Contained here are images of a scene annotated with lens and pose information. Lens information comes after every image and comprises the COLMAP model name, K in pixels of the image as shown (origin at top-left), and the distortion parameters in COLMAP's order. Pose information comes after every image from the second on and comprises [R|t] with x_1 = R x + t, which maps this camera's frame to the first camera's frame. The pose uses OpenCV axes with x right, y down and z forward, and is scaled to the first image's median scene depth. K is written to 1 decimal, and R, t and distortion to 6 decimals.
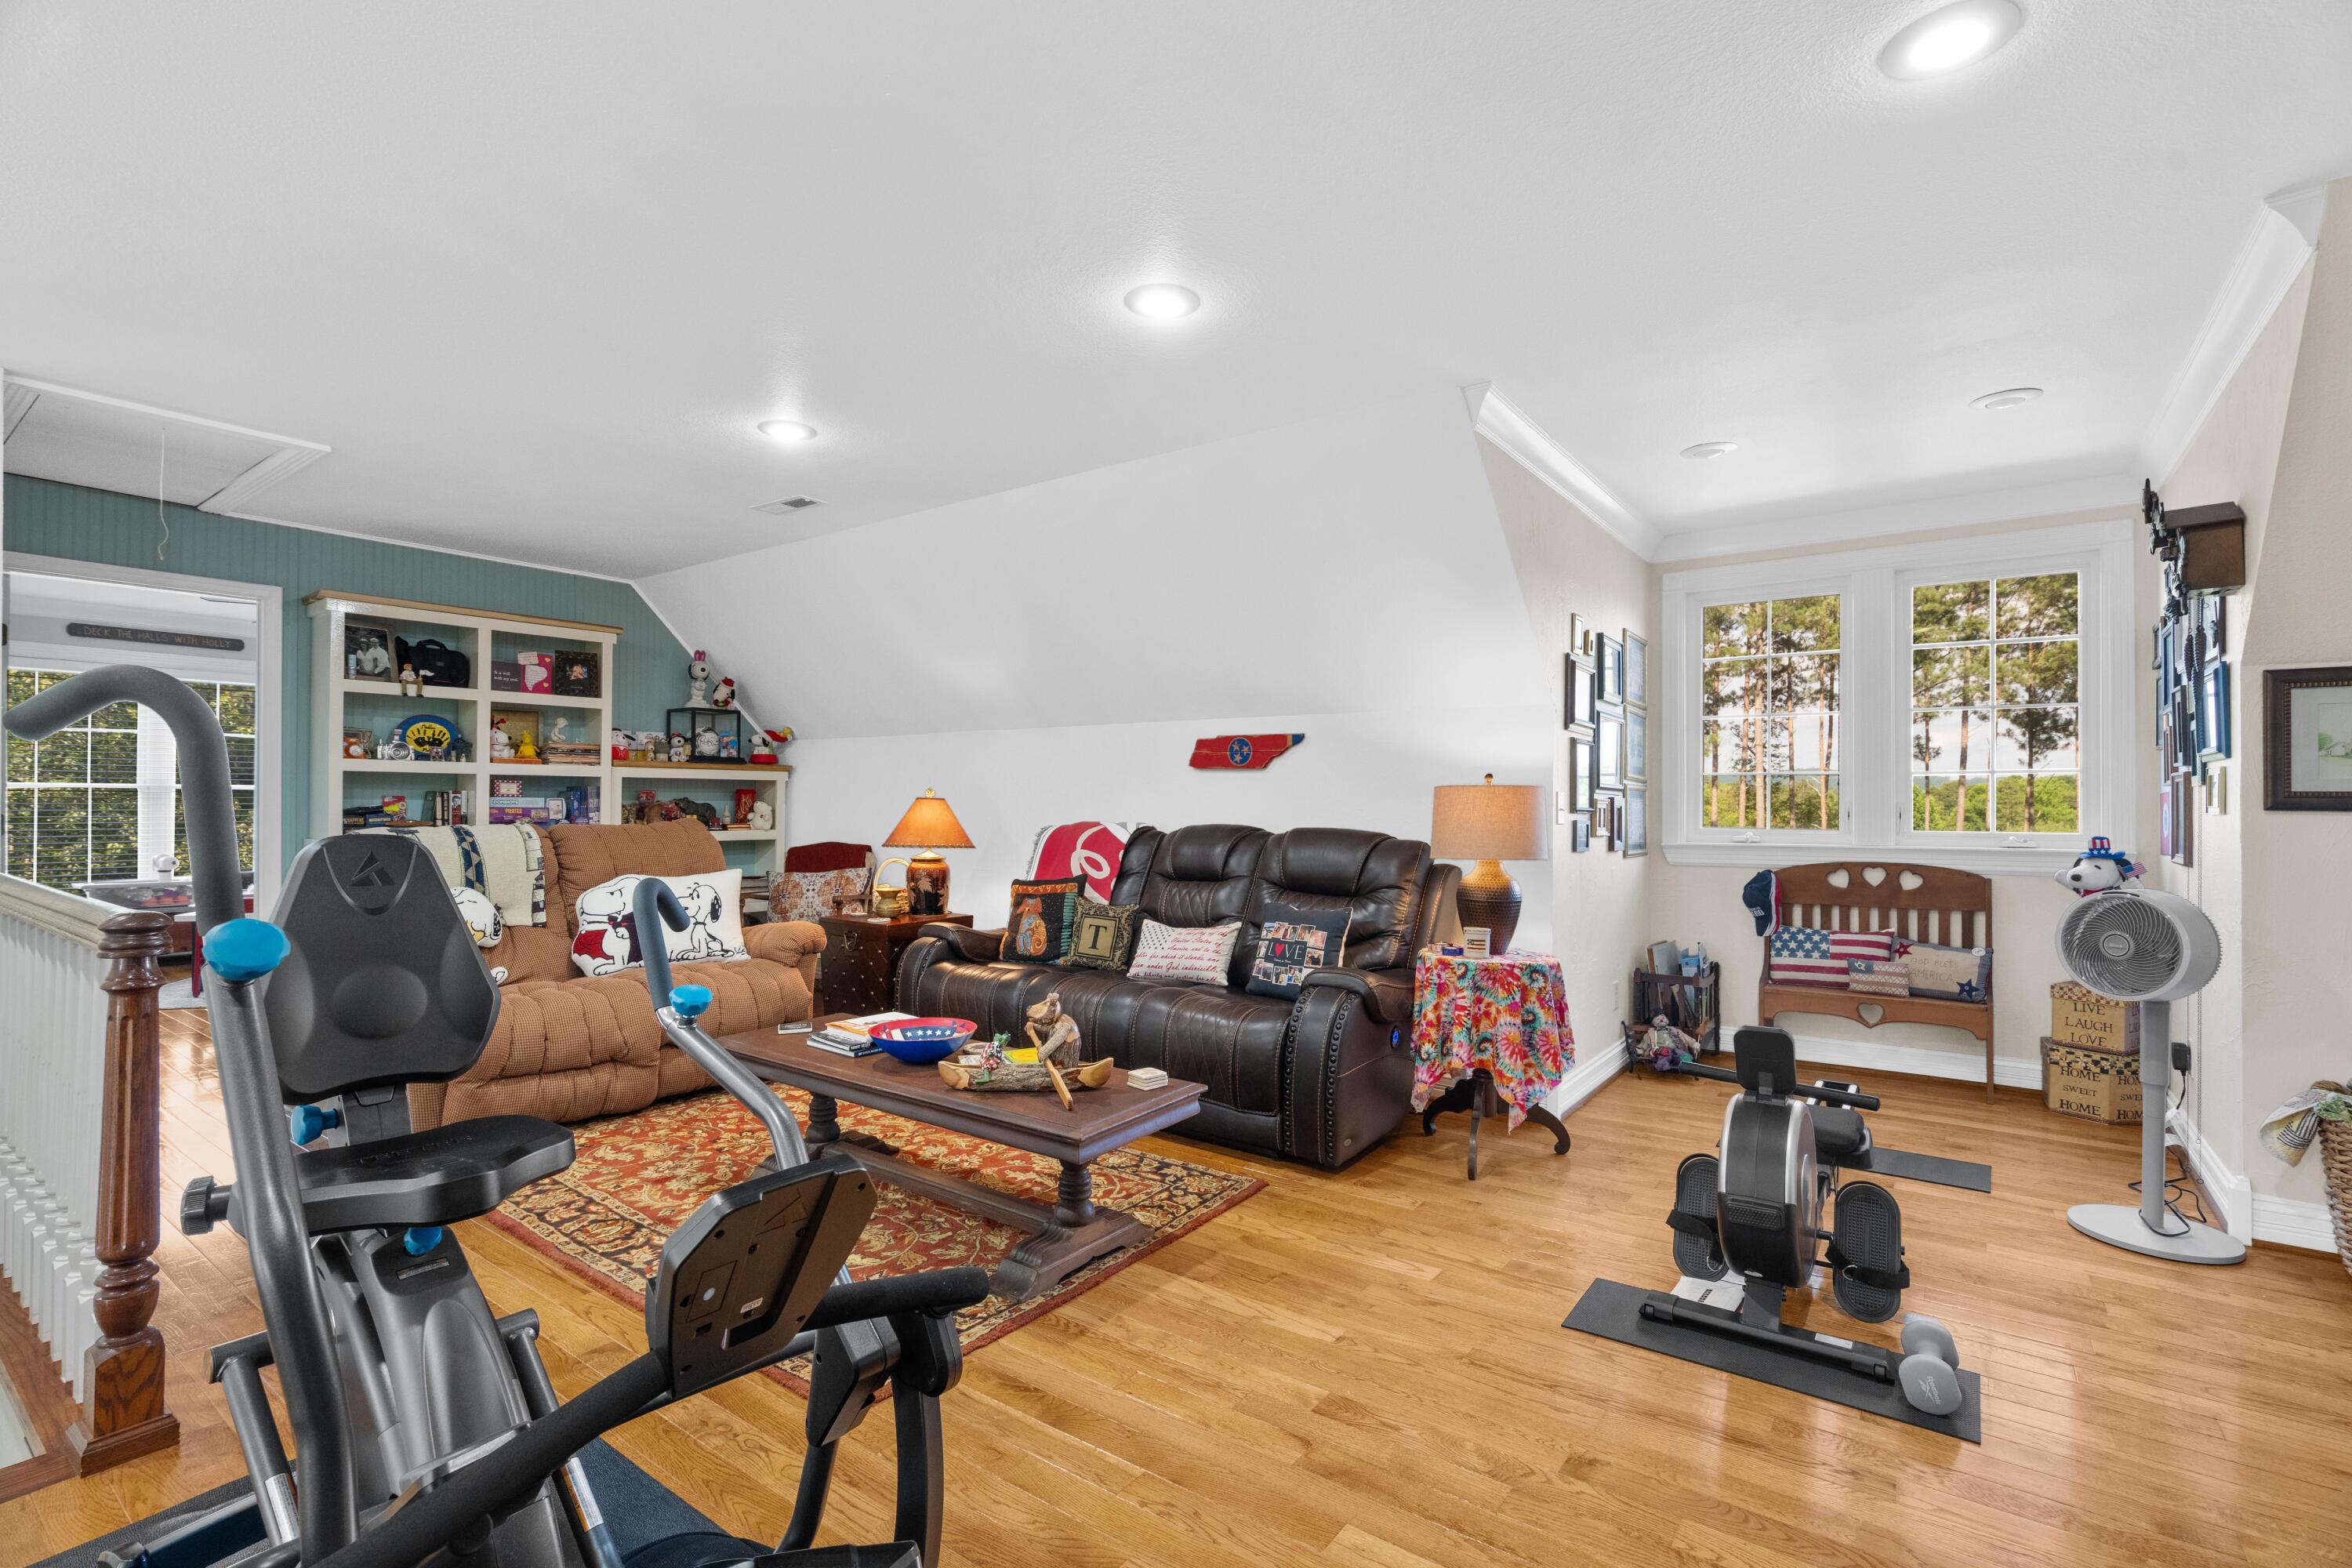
lens RADIAL K [[1062.7, 0, 1177.9], [0, 1062.7, 794.5], [0, 0, 1]] dist [-0.011067, 0.004495]
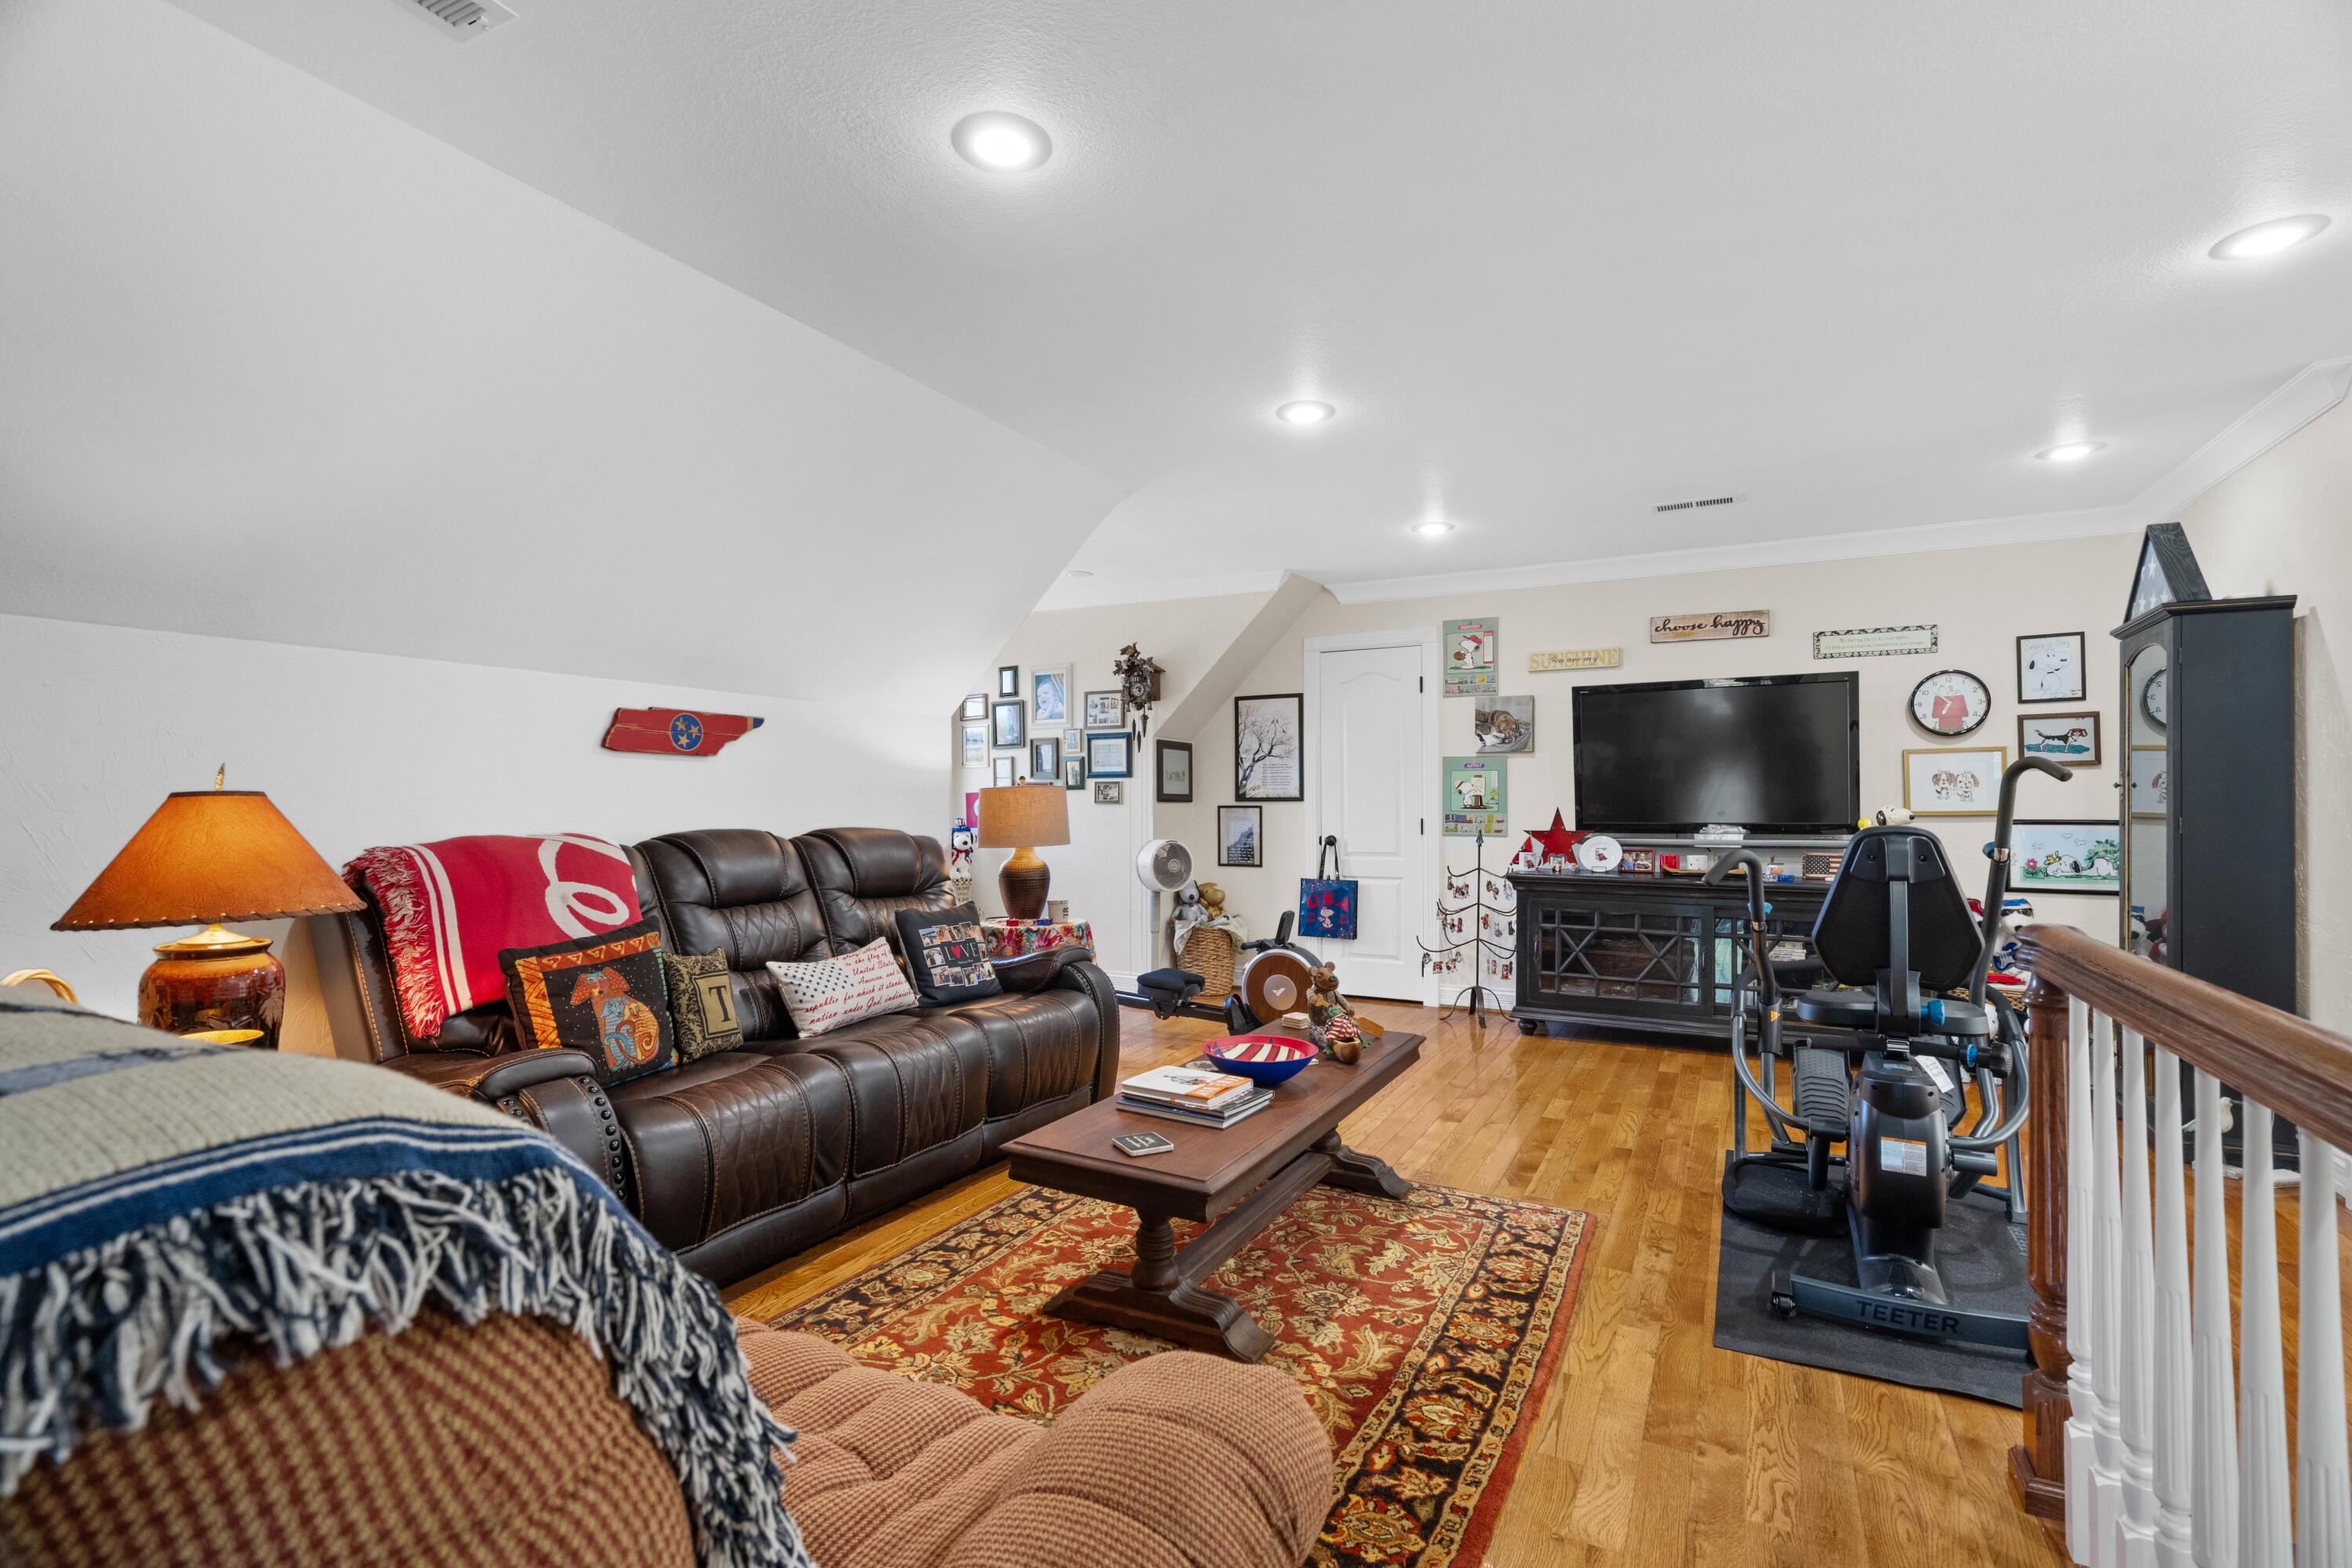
lens RADIAL K [[1062.7, 0, 1177.9], [0, 1062.7, 783.1], [0, 0, 1]] dist [-0.011067, 0.004495]
pose [[-0.131304, 0.012617, 0.991262, -0.748126], [-0.004501, 0.999901, -0.013324, 0.003960], [-0.991332, -0.006211, -0.131234, 0.780324]]
